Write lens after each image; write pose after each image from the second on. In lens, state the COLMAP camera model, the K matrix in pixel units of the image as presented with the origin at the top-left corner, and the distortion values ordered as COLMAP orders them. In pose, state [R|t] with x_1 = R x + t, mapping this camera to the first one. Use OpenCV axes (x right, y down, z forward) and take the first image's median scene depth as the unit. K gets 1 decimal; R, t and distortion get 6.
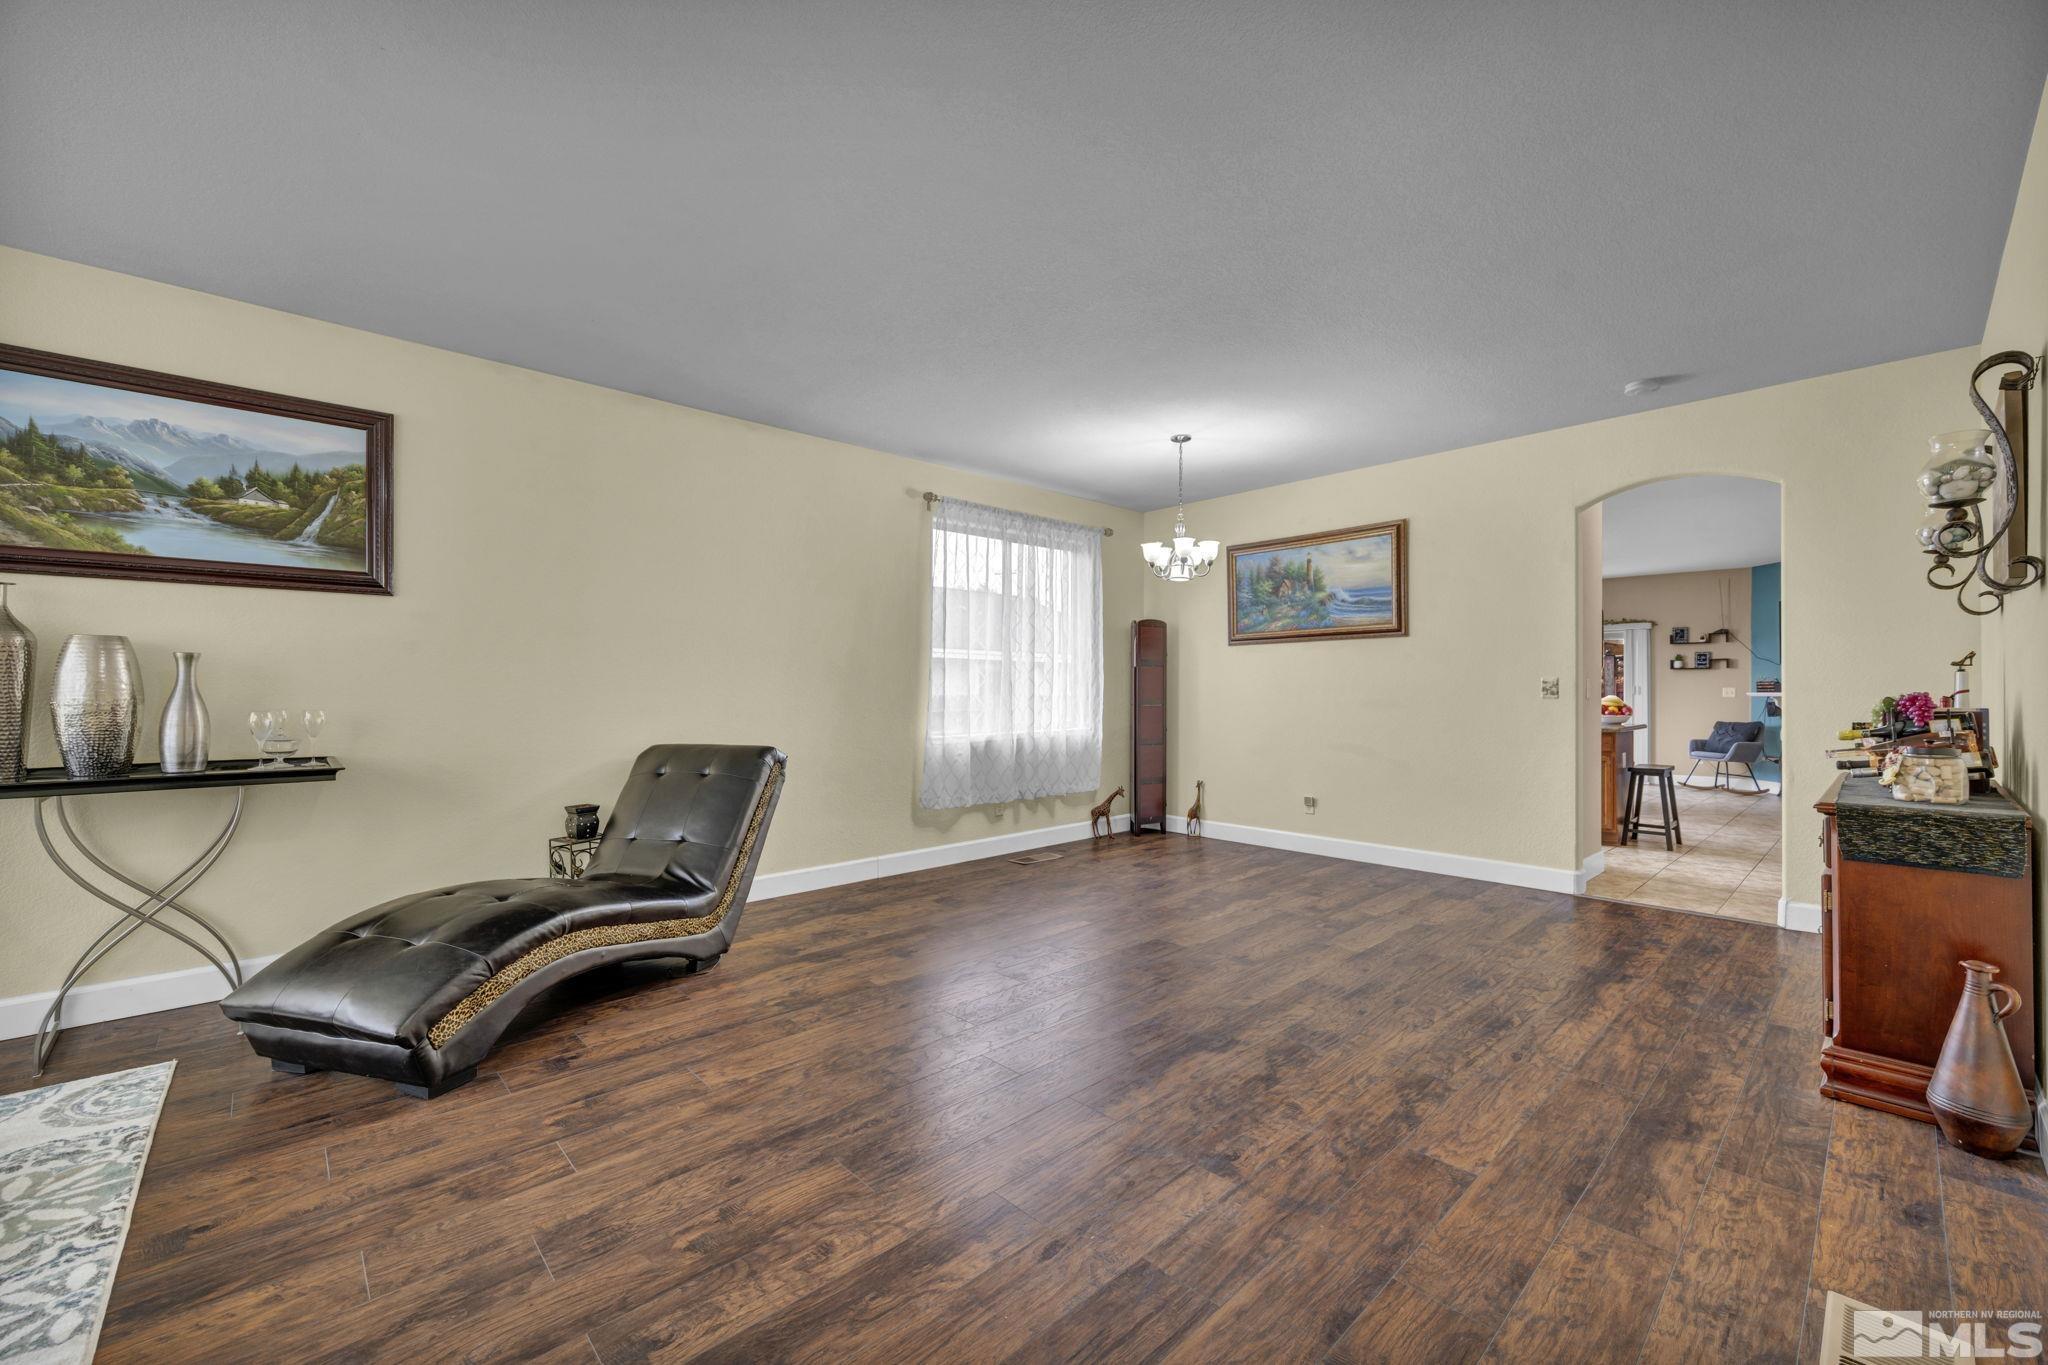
lens RADIAL K [[812.0, 0, 1037.1], [0, 812.0, 693.2], [0, 0, 1]] dist [0.001072, -0.001213]
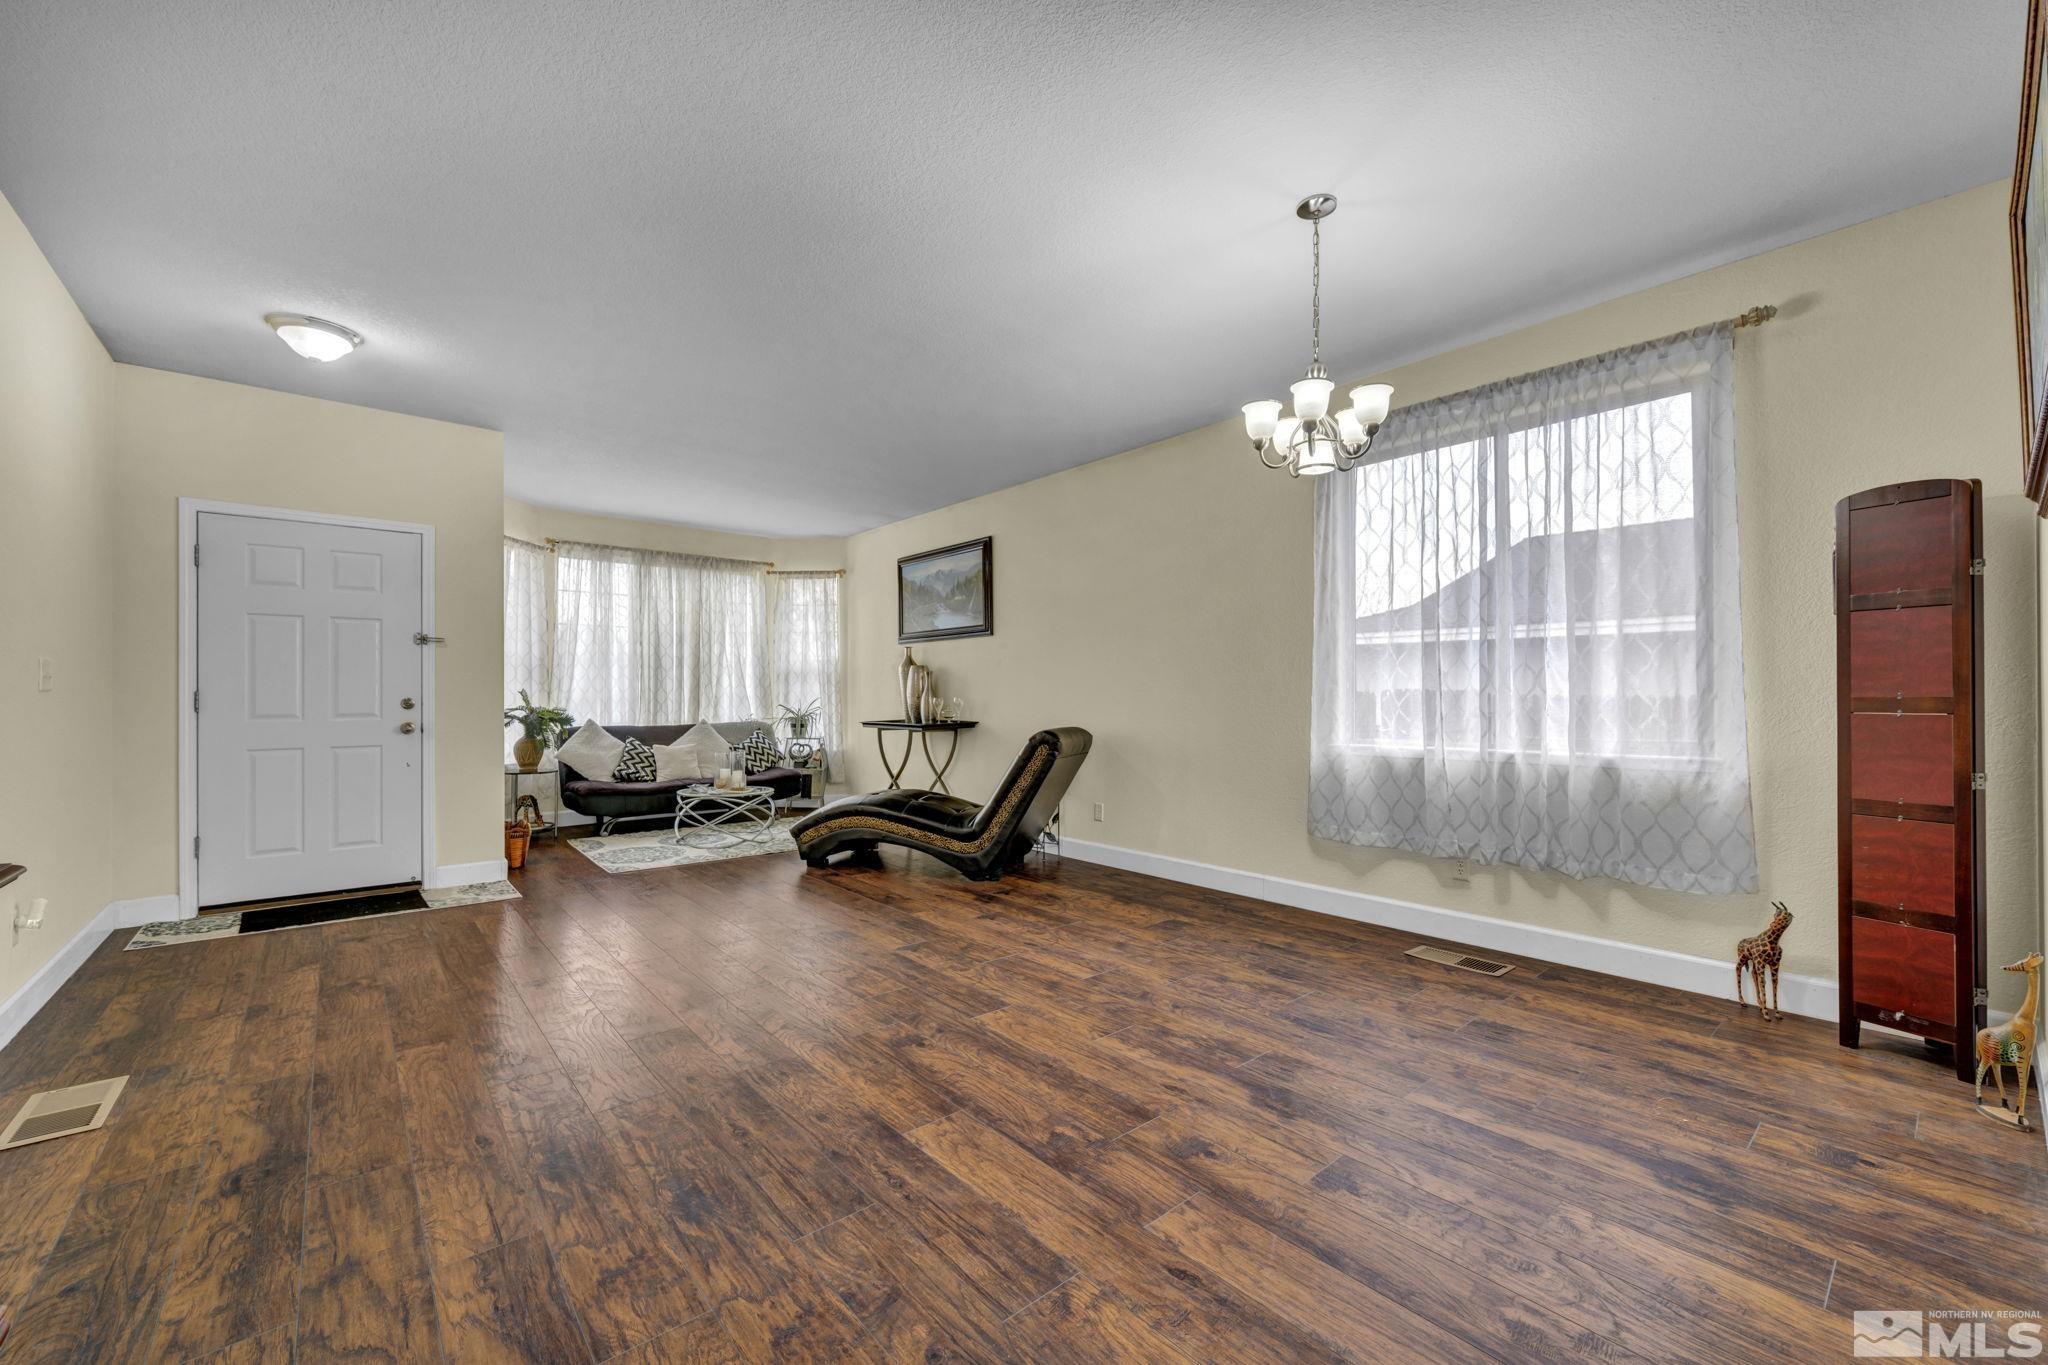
lens RADIAL K [[812.0, 0, 1028.5], [0, 812.0, 688.7], [0, 0, 1]] dist [0.001072, -0.001213]
pose [[-0.052488, -0.007269, -0.998595, 1.109317], [-0.001035, 0.999973, -0.007225, 0.014181], [0.998621, 0.000655, -0.052494, 1.289022]]
